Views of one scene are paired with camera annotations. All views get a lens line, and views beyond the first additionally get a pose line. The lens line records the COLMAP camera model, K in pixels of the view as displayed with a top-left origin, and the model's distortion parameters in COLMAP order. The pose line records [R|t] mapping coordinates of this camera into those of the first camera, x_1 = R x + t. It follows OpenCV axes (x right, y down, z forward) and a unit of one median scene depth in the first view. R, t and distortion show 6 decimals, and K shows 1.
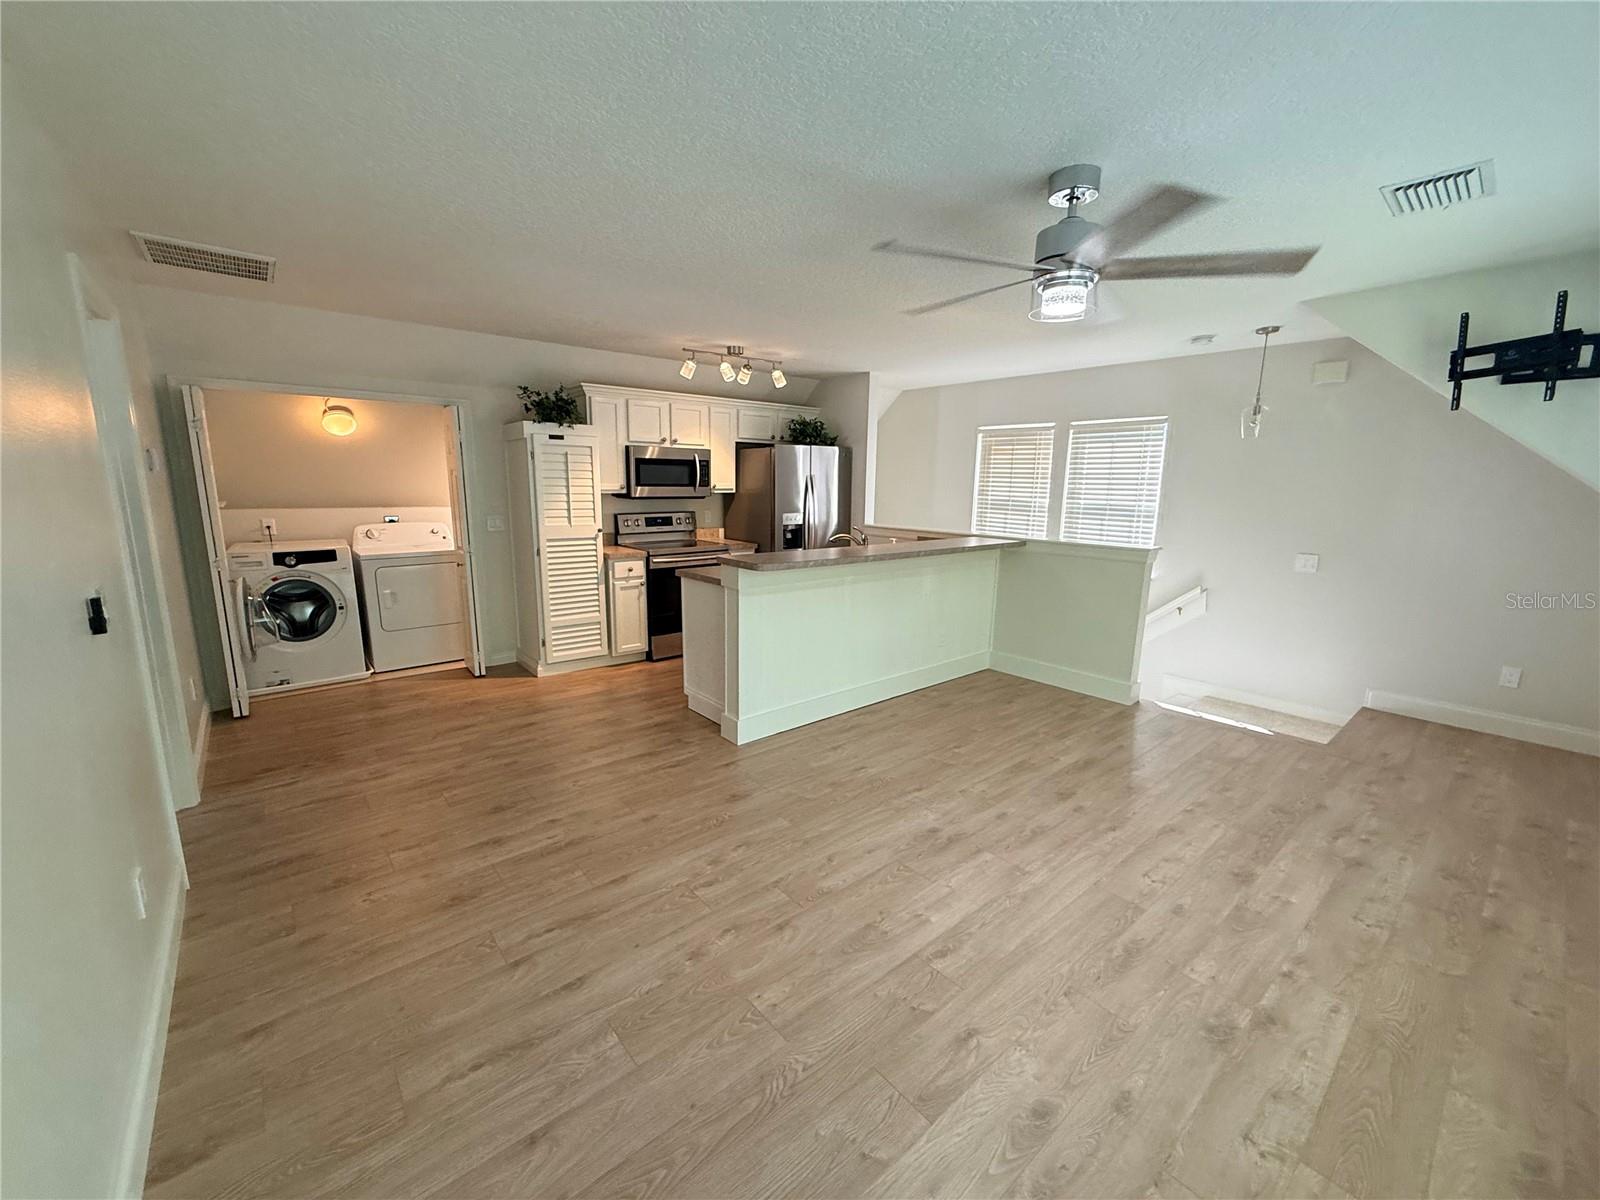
lens RADIAL K [[638.8, 0, 796.9], [0, 638.8, 599.8], [0, 0, 1]] dist [0.000194, -0.000481]
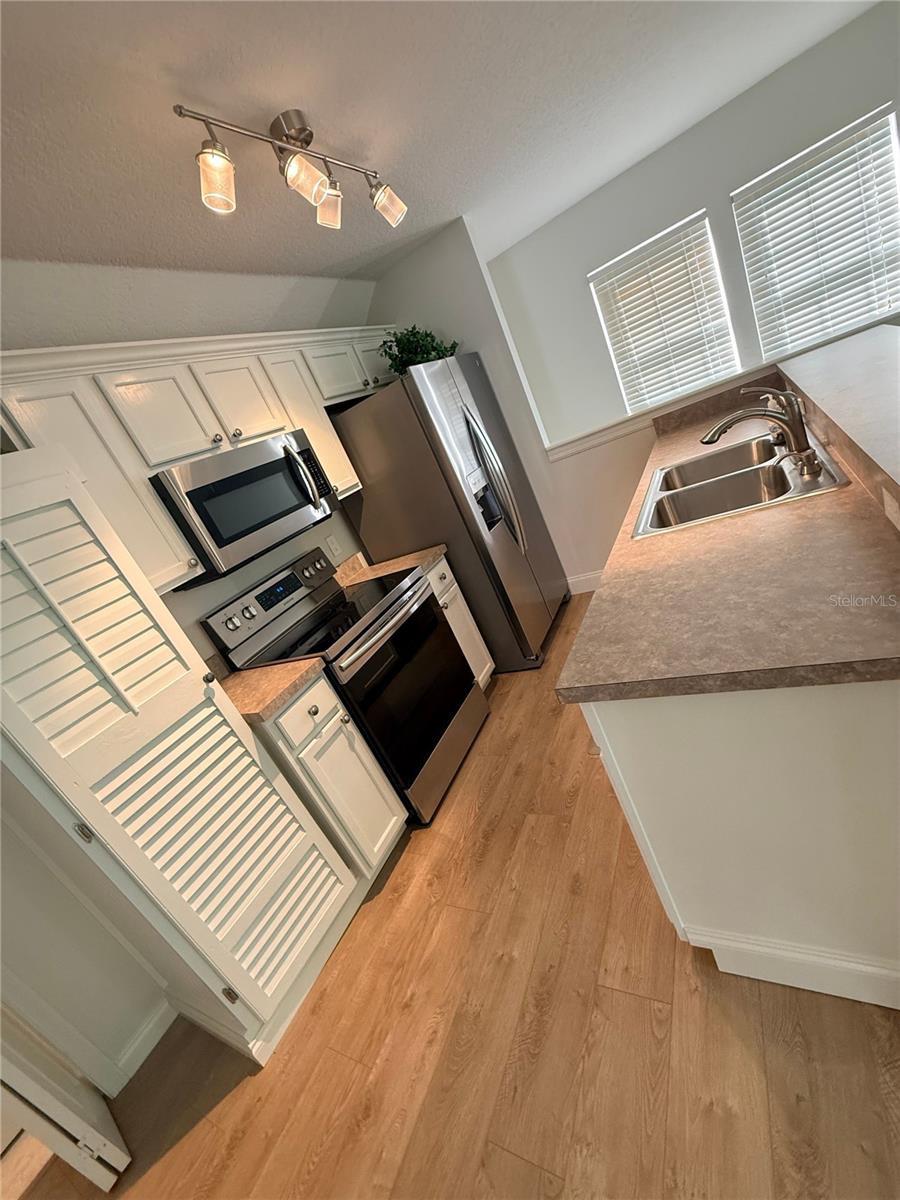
lens RADIAL K [[479.1, 0, 449.9], [0, 479.1, 596.5], [0, 0, 1]] dist [0.000194, -0.000481]
pose [[0.837274, -0.493883, 0.234632, -0.225494], [0.475625, 0.869529, 0.133043, -0.121869], [-0.269727, 0.000203, 0.962937, 0.662678]]
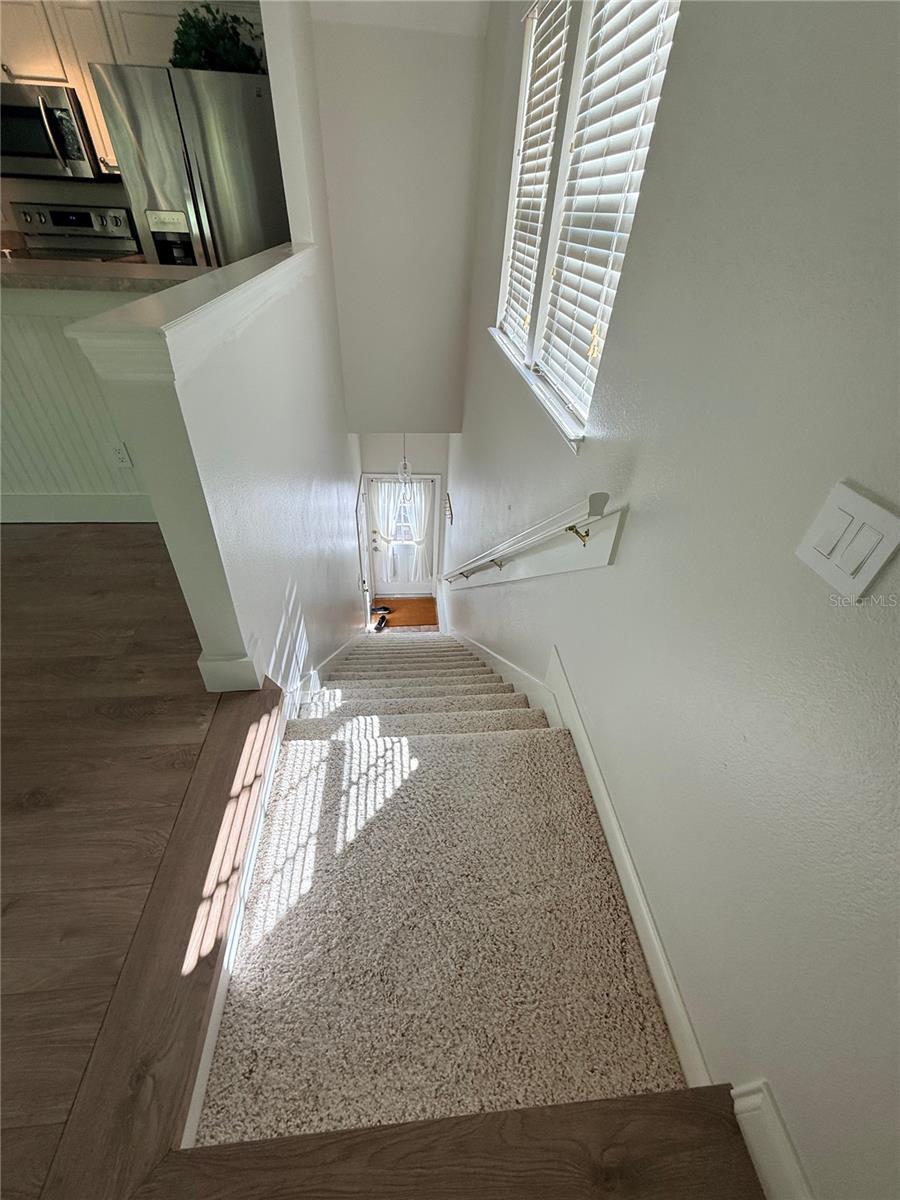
lens RADIAL K [[479.1, 0, 449.9], [0, 479.1, 596.5], [0, 0, 1]] dist [0.000194, -0.000481]
pose [[0.816100, 0.381128, -0.434421, 0.718924], [-0.139578, 0.859446, 0.491803, -0.091112], [0.560802, -0.340725, 0.754591, 0.765814]]
